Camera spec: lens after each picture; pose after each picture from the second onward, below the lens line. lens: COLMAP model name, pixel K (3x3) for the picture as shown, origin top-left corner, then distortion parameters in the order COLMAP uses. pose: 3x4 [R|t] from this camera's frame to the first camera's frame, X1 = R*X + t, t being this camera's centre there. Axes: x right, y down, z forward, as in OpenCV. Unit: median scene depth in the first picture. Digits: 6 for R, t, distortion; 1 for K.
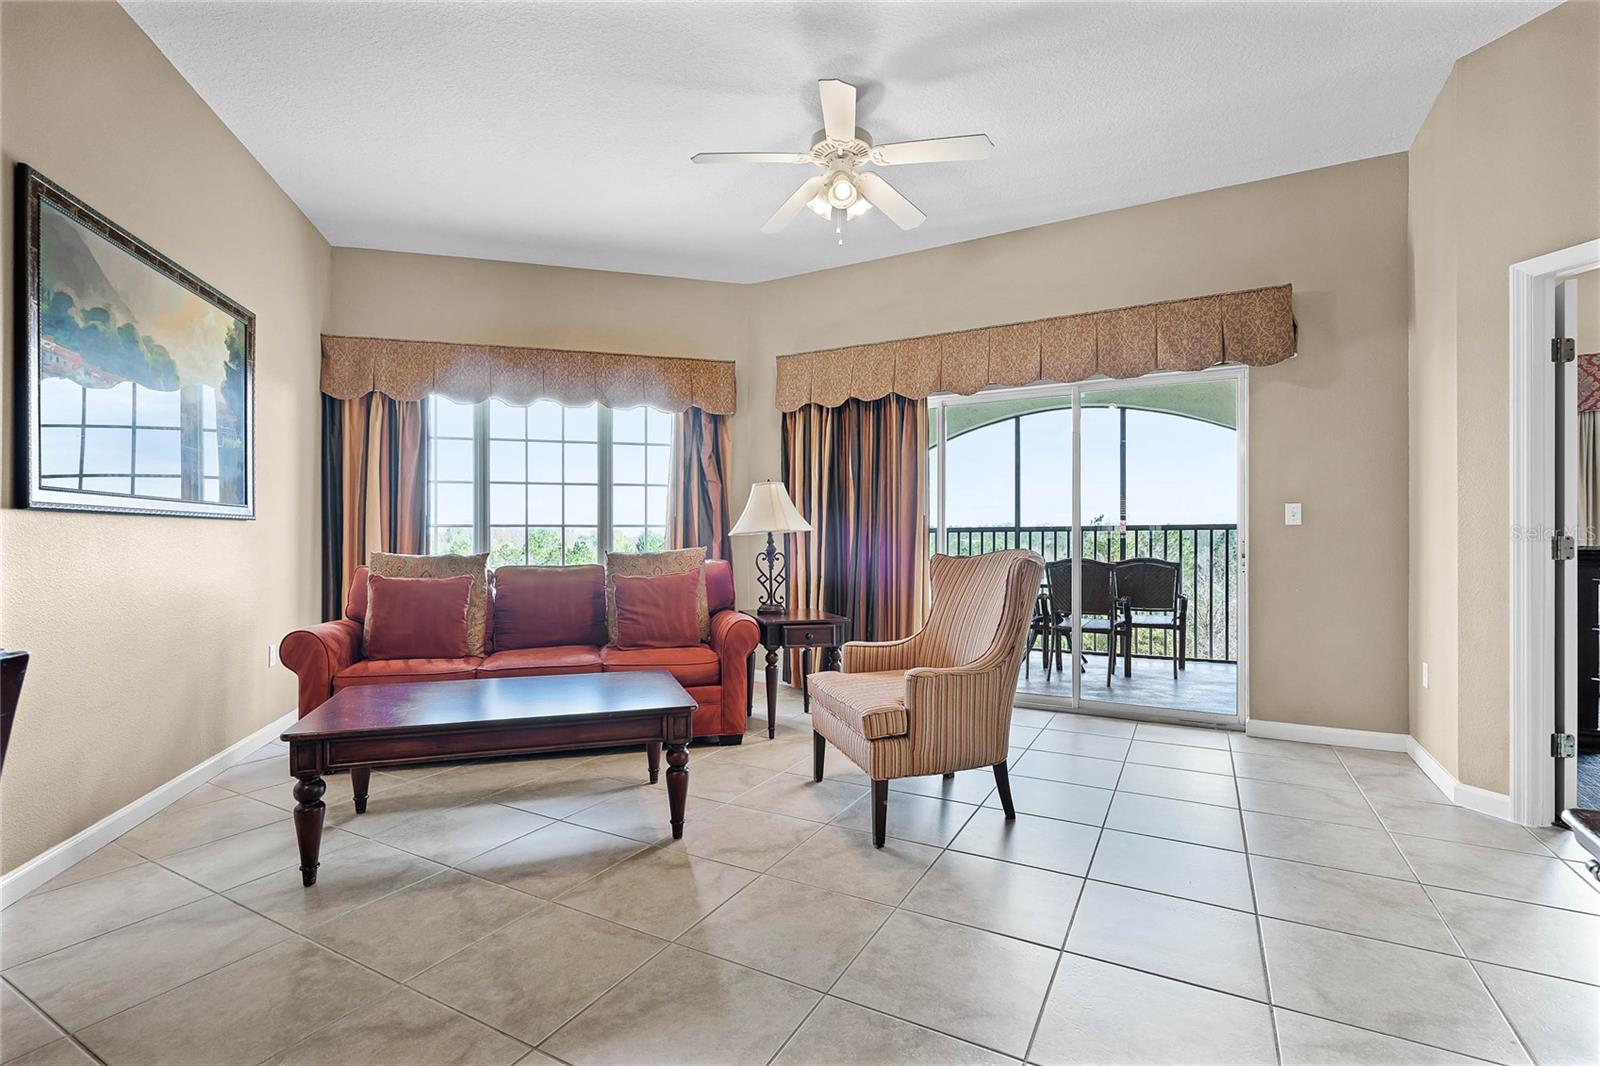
lens RADIAL K [[722.4, 0, 801.2], [0, 722.4, 536.2], [0, 0, 1]] dist [-0.001850, 0.000602]
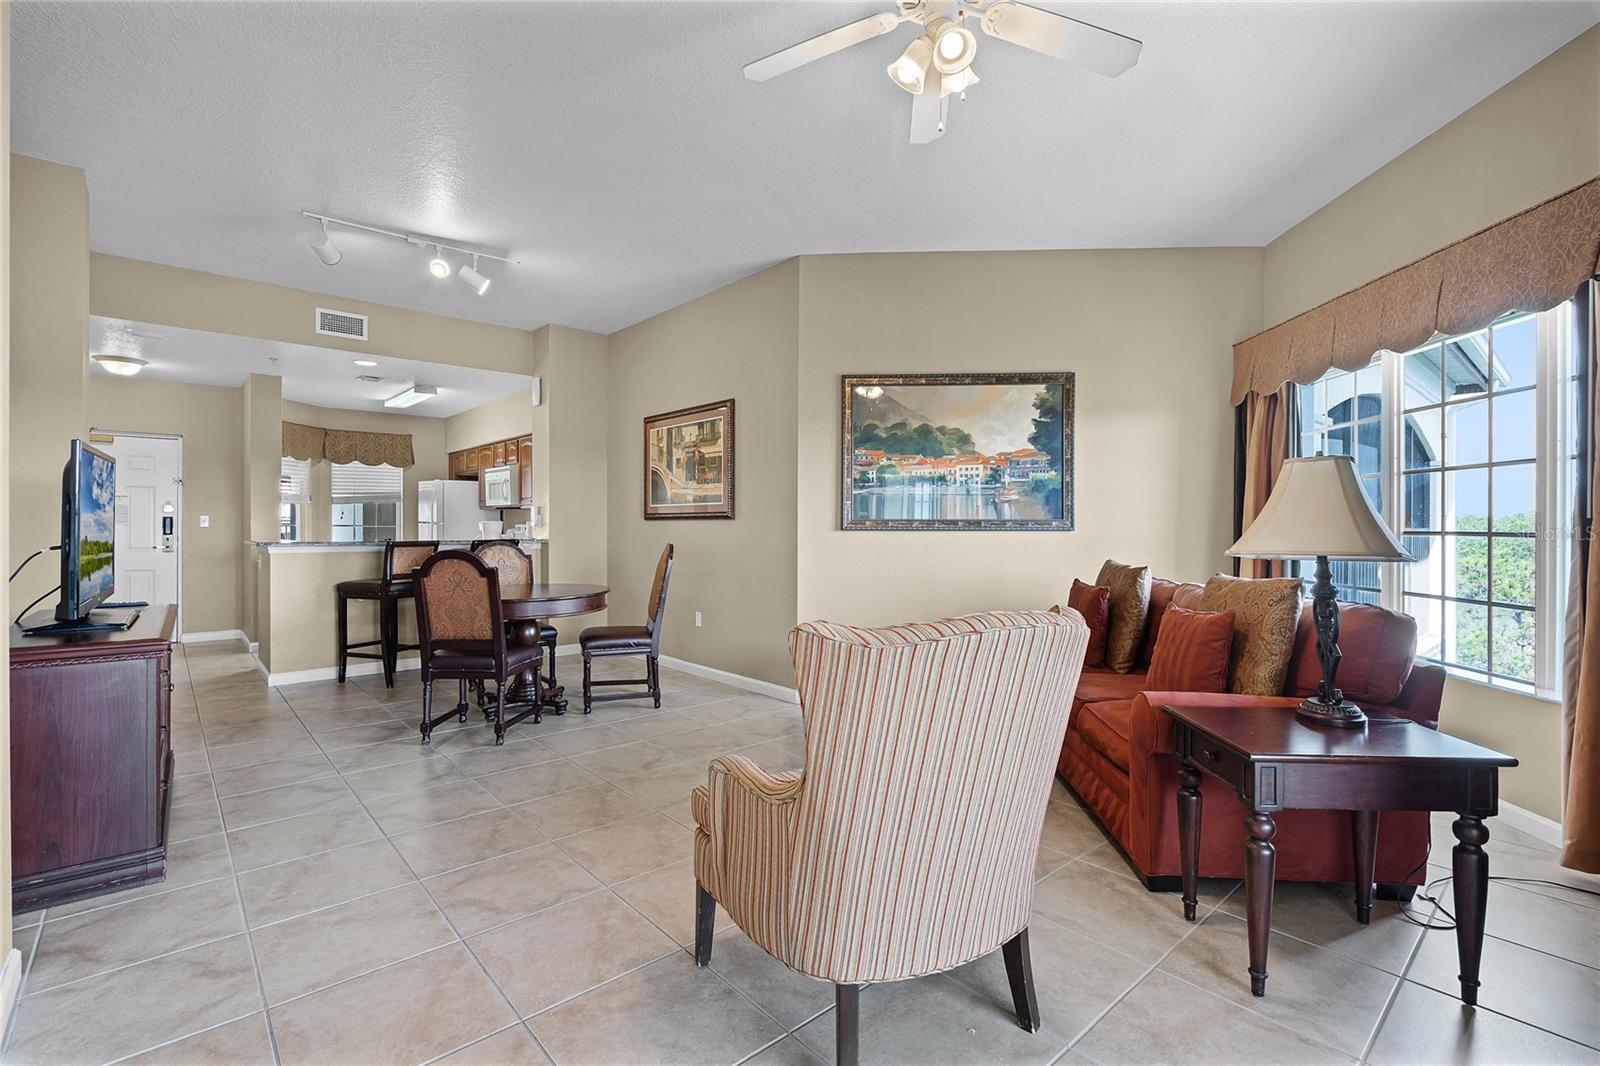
lens RADIAL K [[727.1, 0, 799.0], [0, 727.1, 527.5], [0, 0, 1]] dist [-0.001613, -0.000155]
pose [[-0.335992, 0.002068, -0.941863, 0.483380], [-0.001448, 0.999995, 0.002712, -0.023884], [0.941864, 0.002275, -0.335987, 0.727341]]
